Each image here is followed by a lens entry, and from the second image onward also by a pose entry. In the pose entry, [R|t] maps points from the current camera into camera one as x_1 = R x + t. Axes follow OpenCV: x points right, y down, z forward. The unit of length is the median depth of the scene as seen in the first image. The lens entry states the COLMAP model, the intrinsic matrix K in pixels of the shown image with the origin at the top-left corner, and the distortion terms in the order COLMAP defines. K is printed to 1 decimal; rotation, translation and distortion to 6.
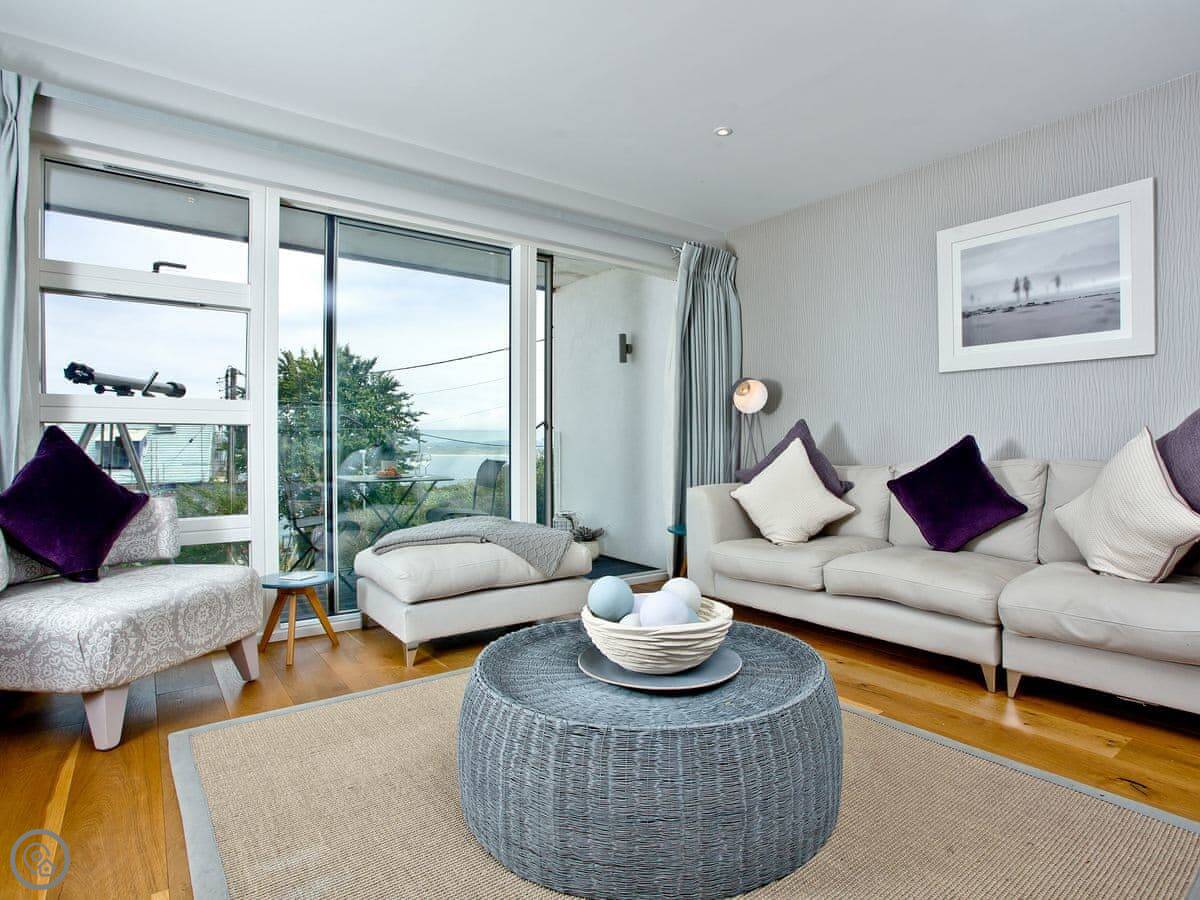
lens RADIAL K [[728.2, 0, 597.8], [0, 728.2, 423.7], [0, 0, 1]] dist [-0.023025, 0.017511]
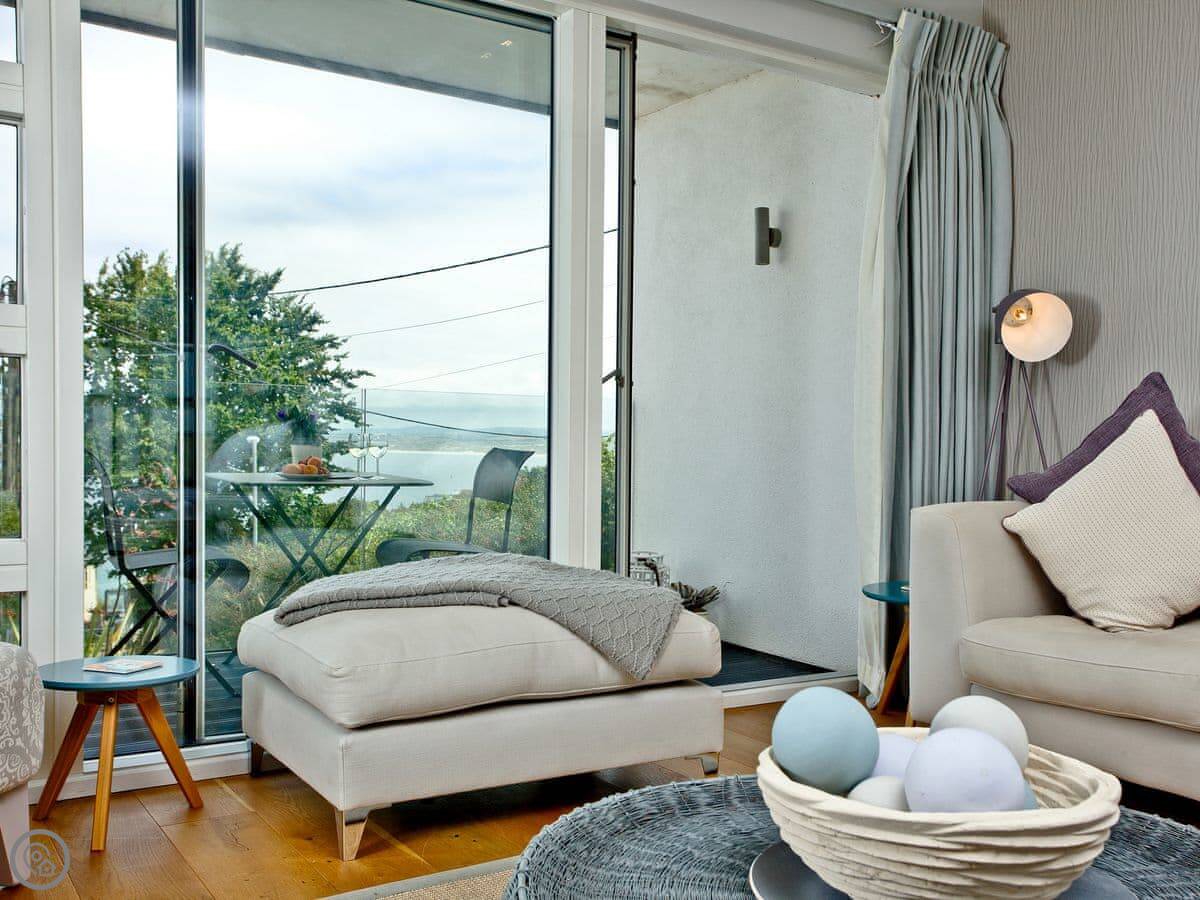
lens RADIAL K [[1294.9, 0, 589.0], [0, 1294.9, 455.0], [0, 0, 1]] dist [0.101535, 0.000000]
pose [[0.997963, 0.021351, -0.060115, -0.039853], [-0.019078, 0.999091, 0.038128, 0.023211], [0.060875, -0.036903, 0.997463, 0.114750]]
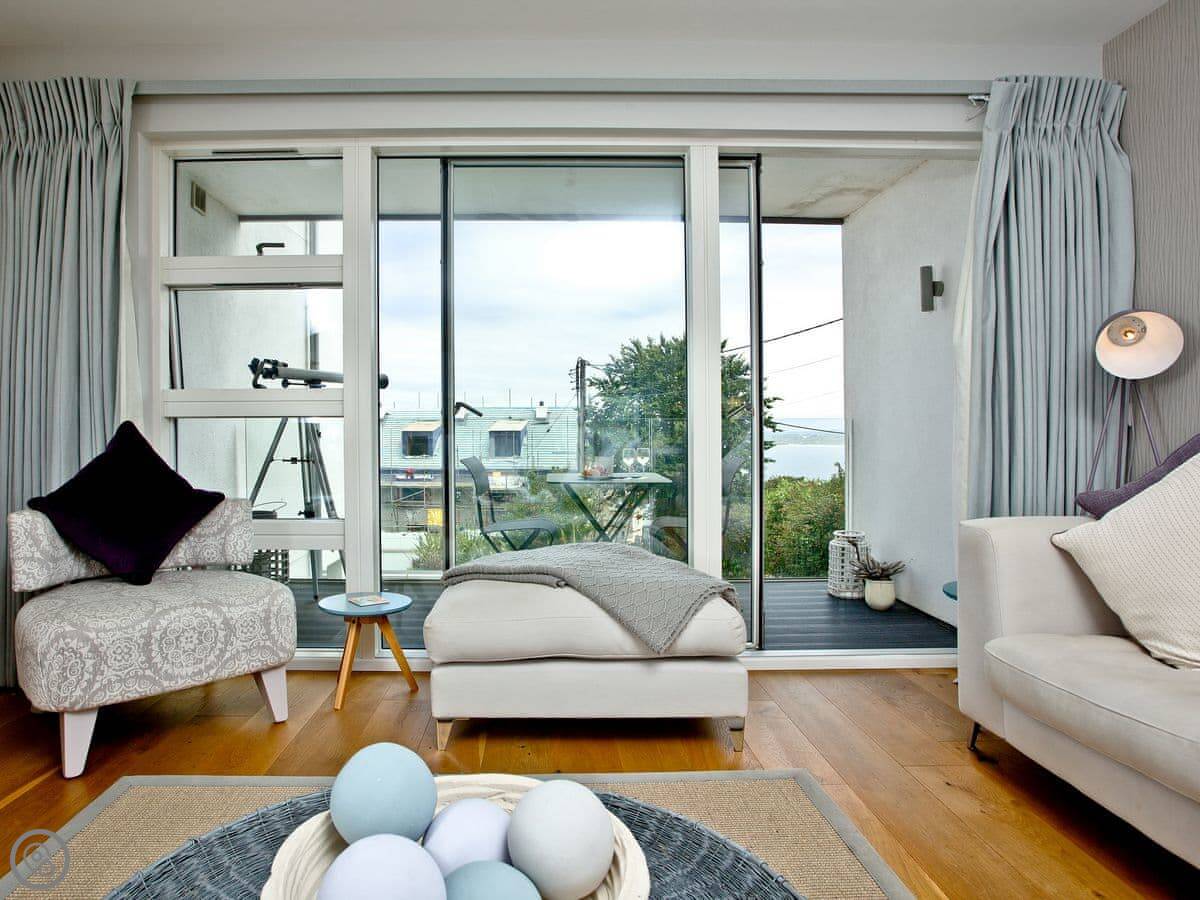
lens RADIAL K [[728.2, 0, 533.1], [0, 728.2, 434.5], [0, 0, 1]] dist [-0.023025, 0.017511]
pose [[0.796339, 0.001461, -0.604849, 0.201162], [0.017653, 0.999515, 0.025655, 0.004113], [0.604593, -0.031108, 0.795927, 0.389653]]
